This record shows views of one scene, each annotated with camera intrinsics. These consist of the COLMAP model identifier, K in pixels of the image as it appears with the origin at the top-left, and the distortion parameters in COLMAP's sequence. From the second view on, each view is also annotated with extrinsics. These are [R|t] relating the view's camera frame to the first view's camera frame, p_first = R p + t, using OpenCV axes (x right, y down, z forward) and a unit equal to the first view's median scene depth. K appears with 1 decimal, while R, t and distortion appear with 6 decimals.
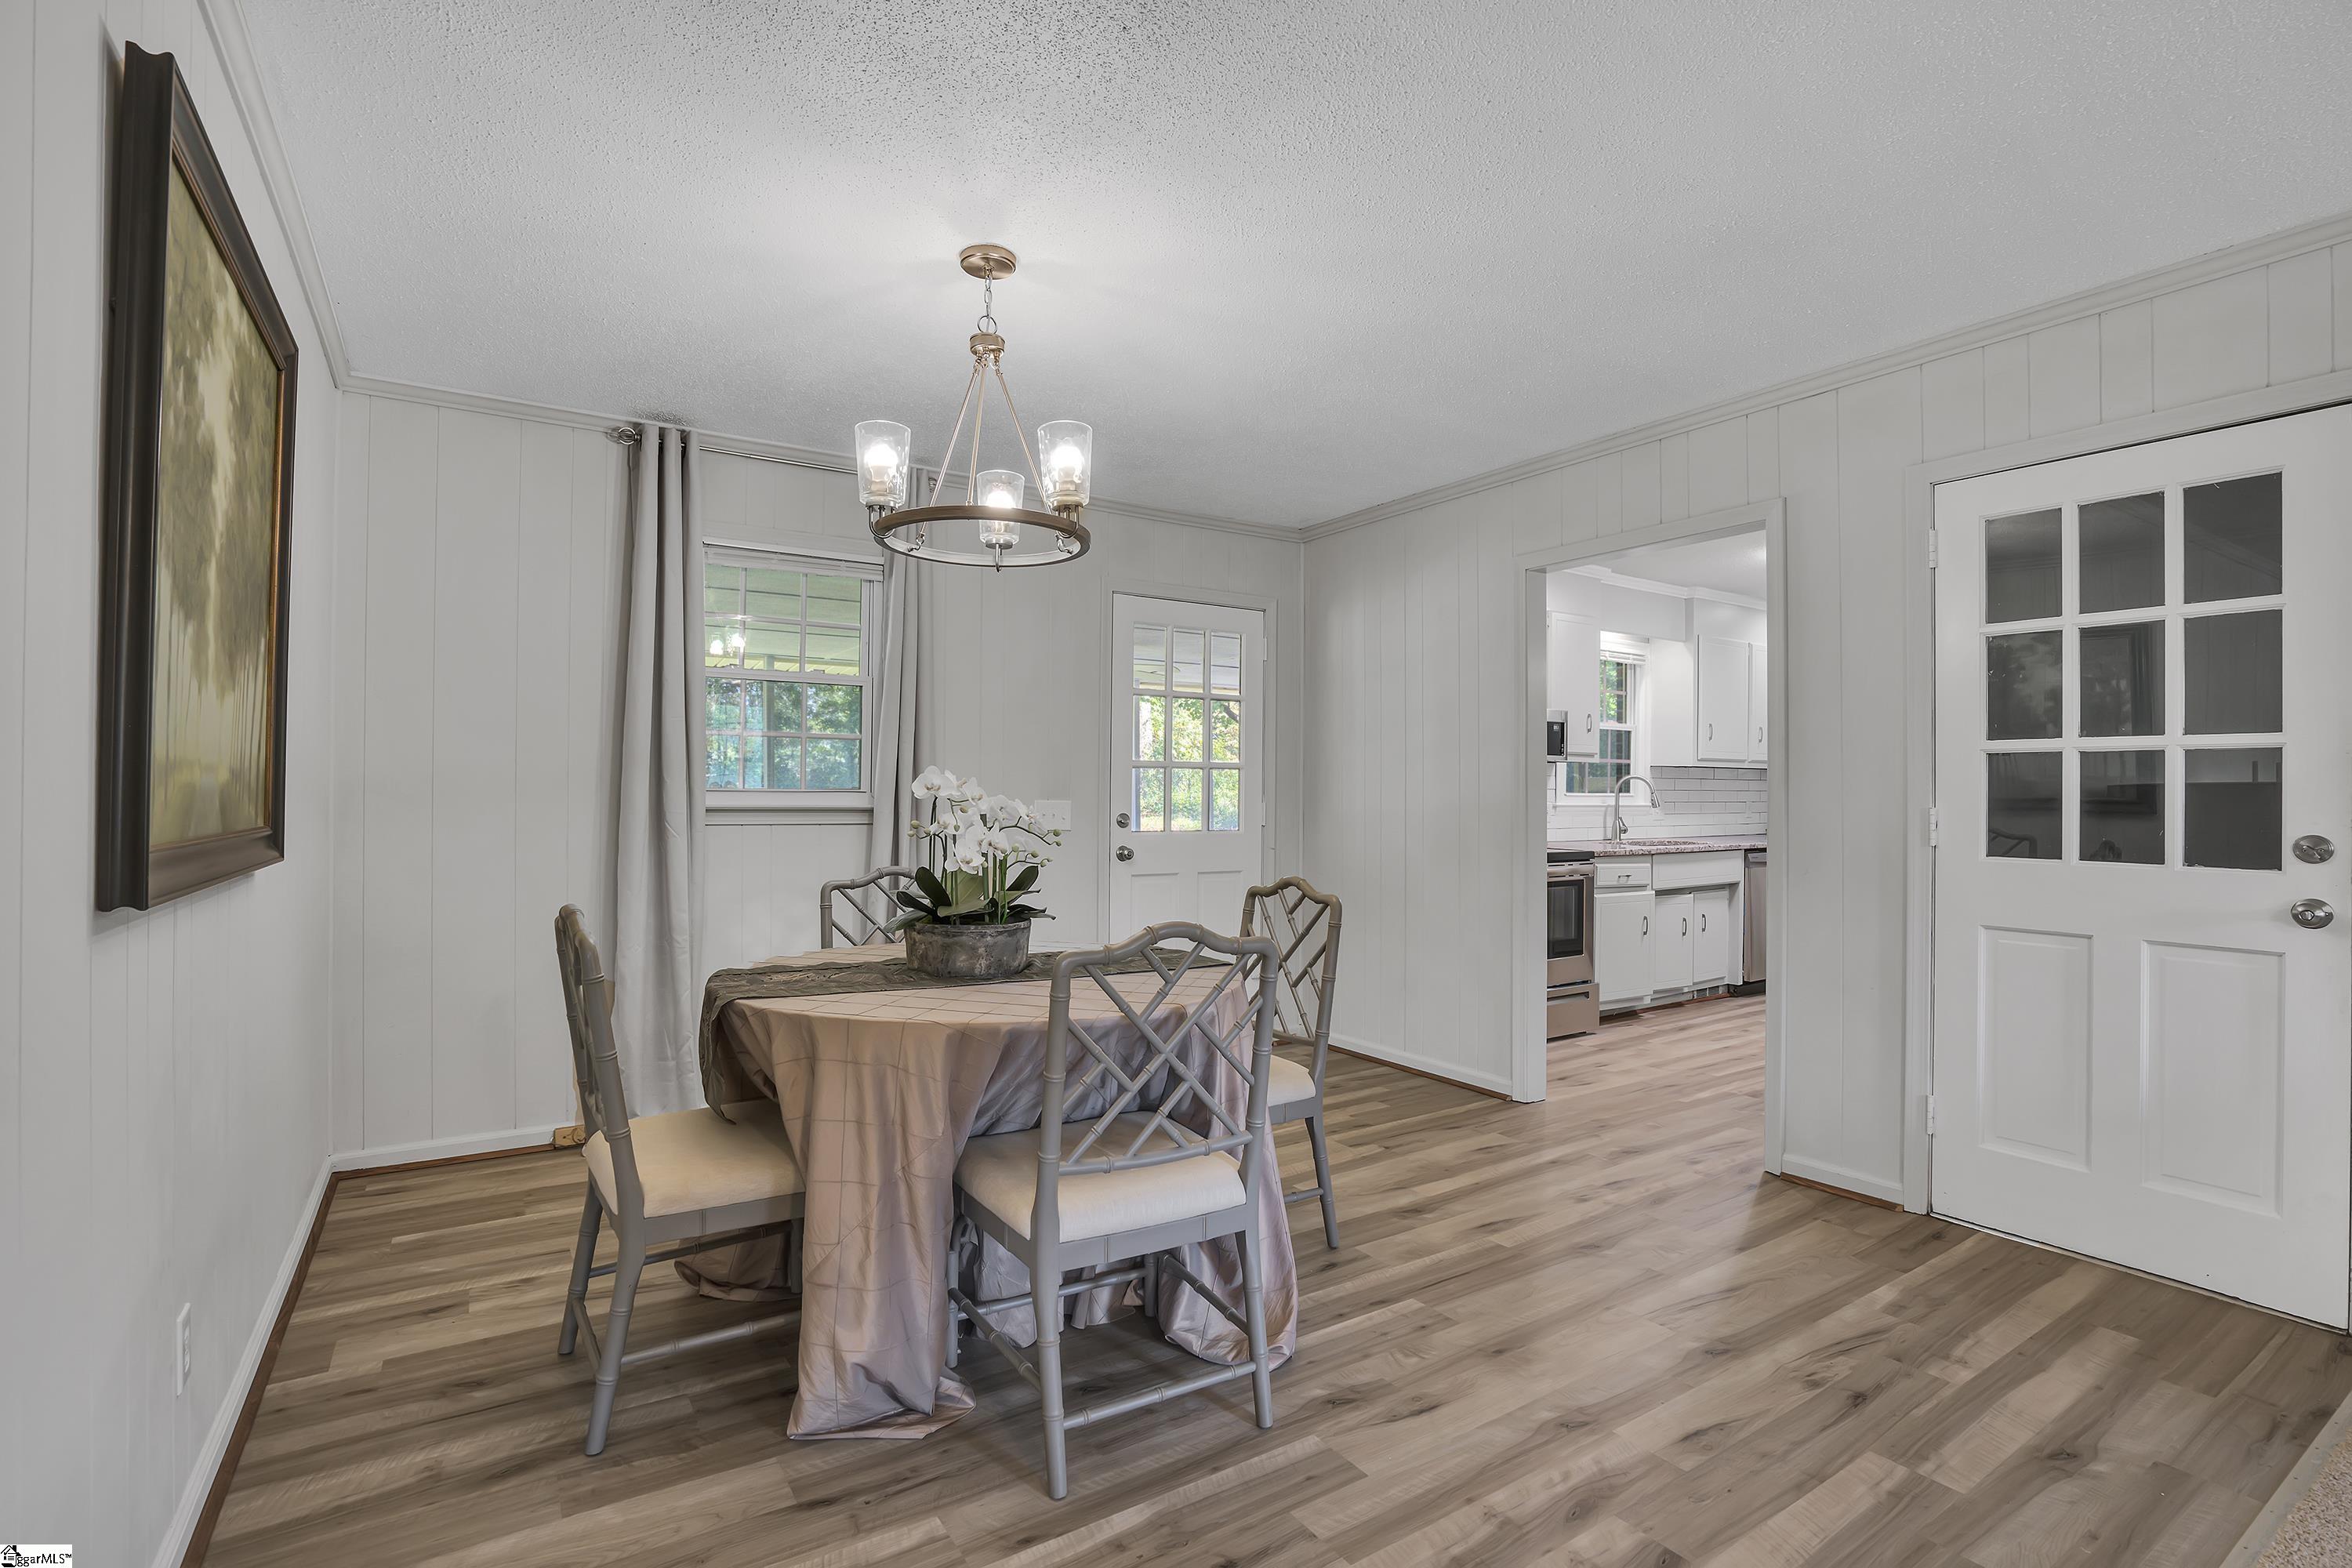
lens RADIAL K [[1085.2, 0, 1176.0], [0, 1085.2, 784.0], [0, 0, 1]] dist [-0.059694, 0.025411]
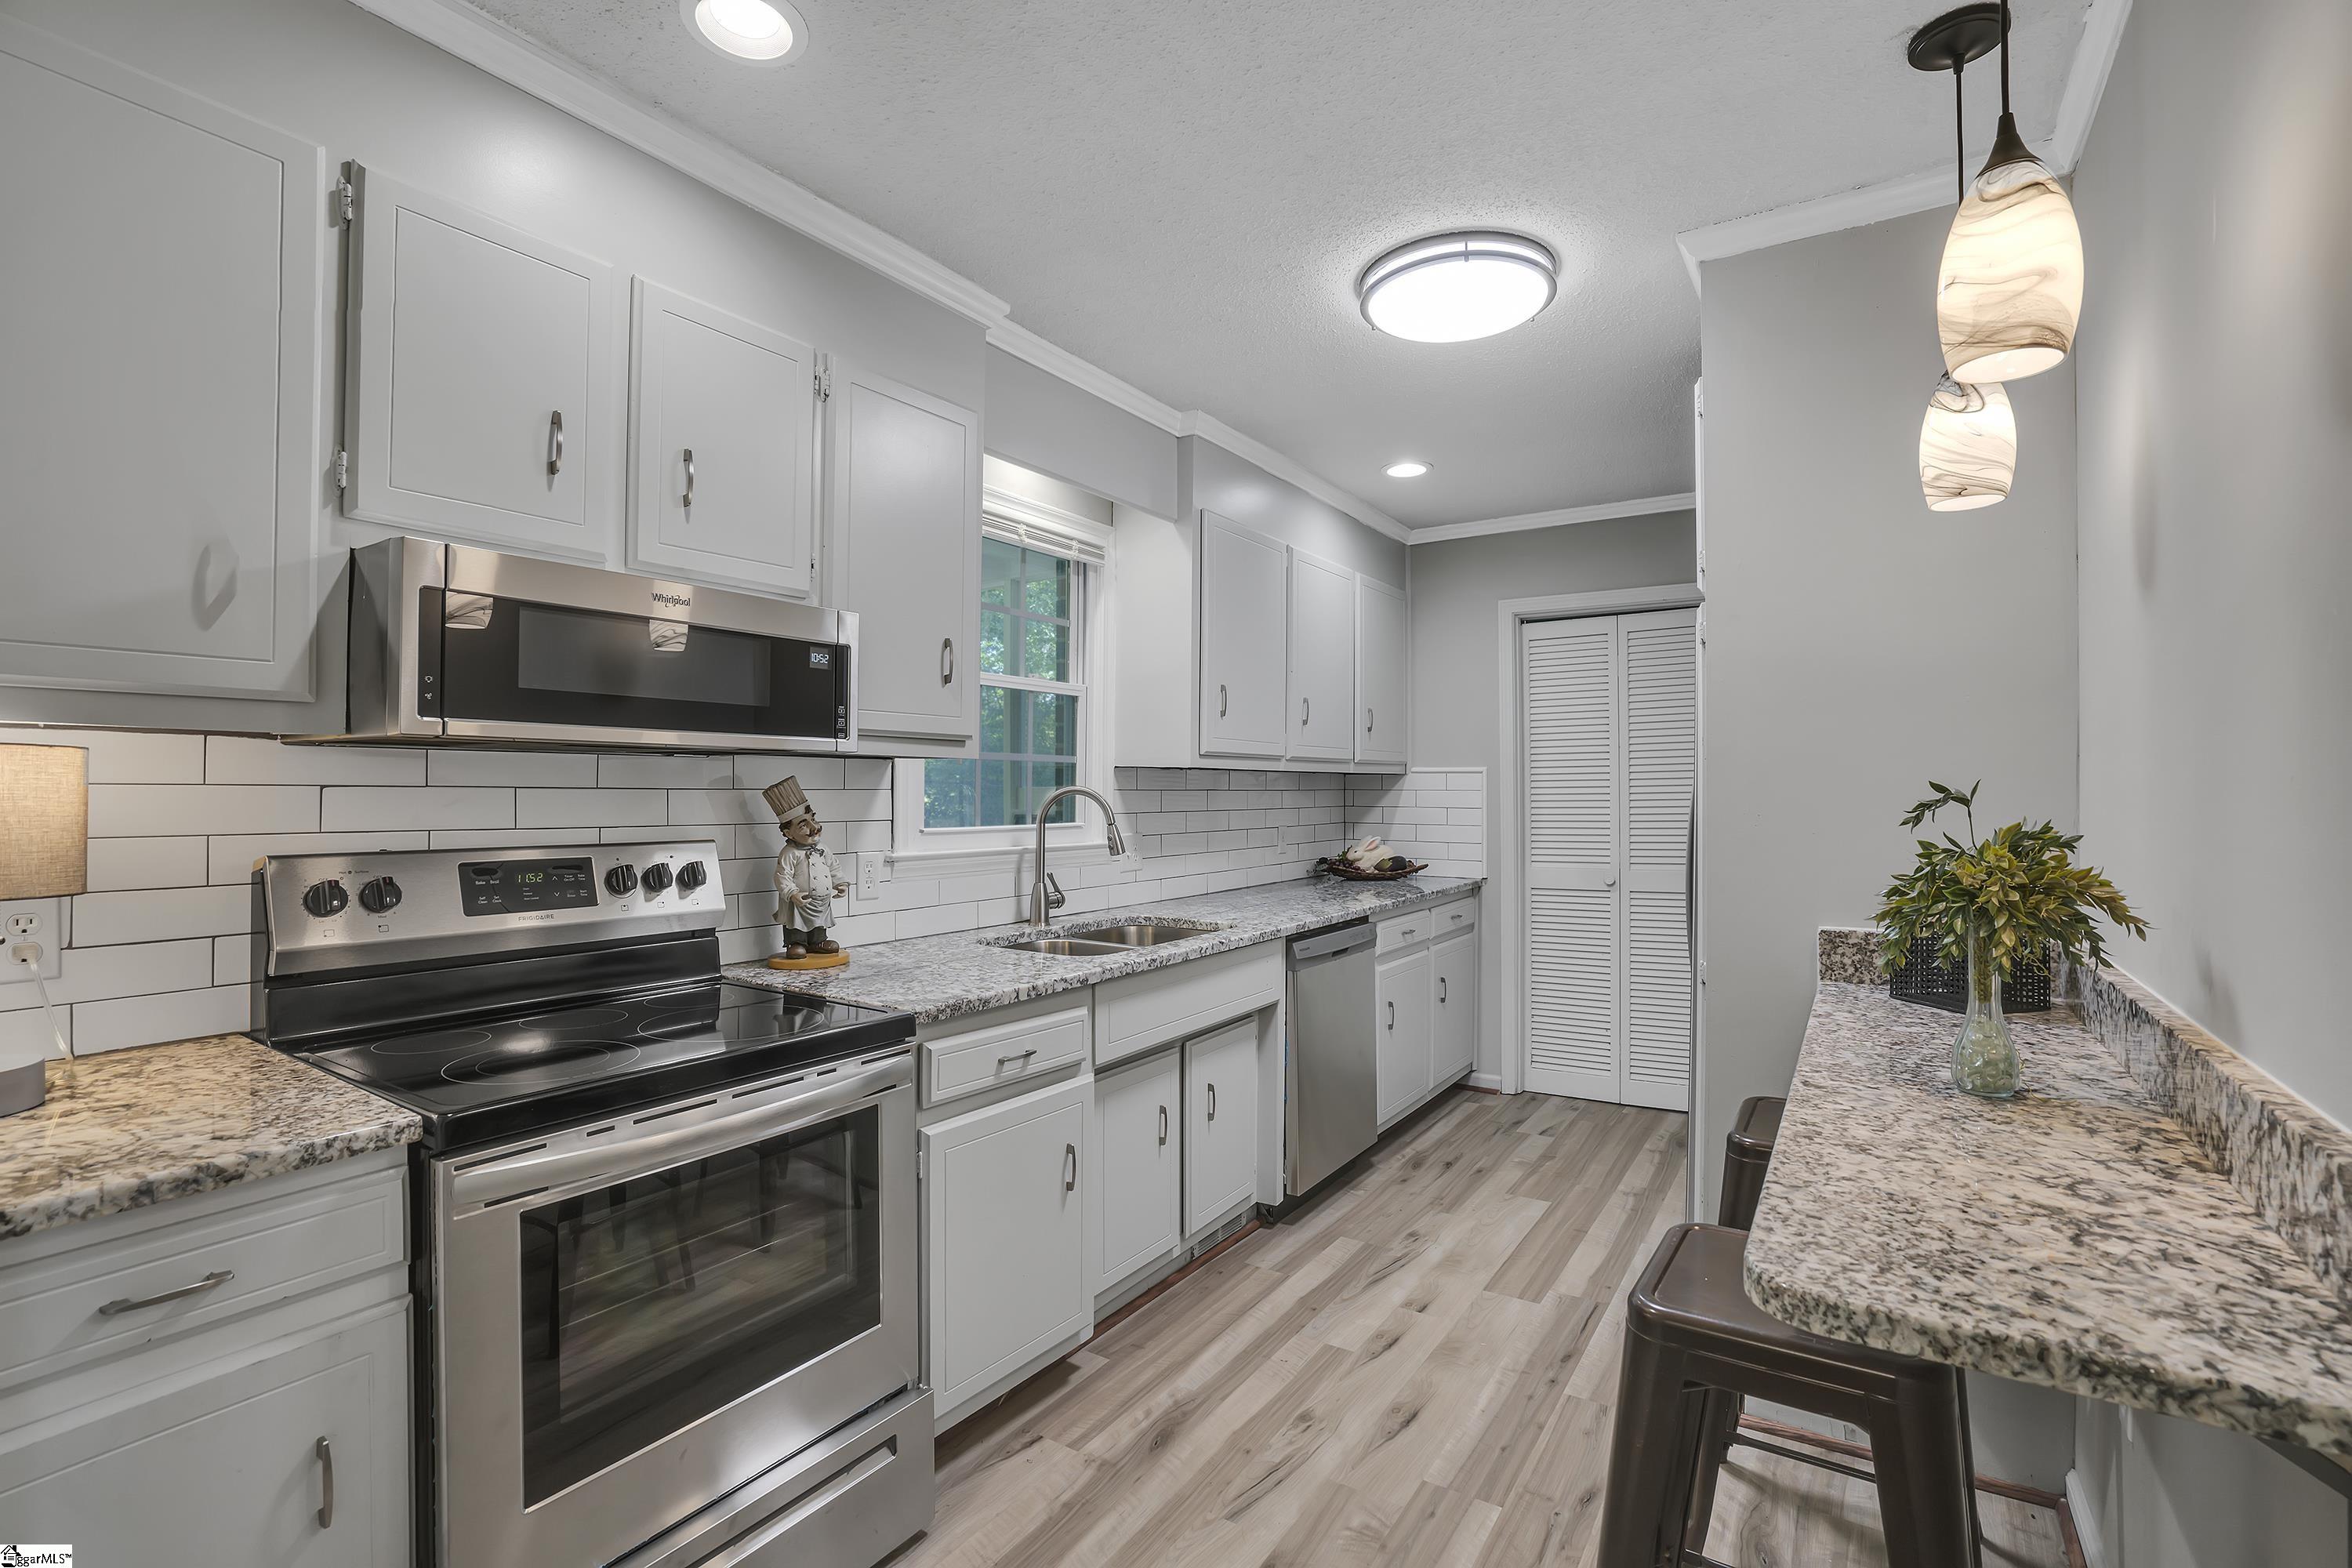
lens RADIAL K [[1085.2, 0, 1176.0], [0, 1085.2, 784.0], [0, 0, 1]] dist [-0.059694, 0.025411]
pose [[0.914060, -0.002303, 0.405573, 0.295045], [0.001524, 0.999996, 0.002242, -0.011008], [-0.405576, -0.001431, 0.914060, 0.588364]]
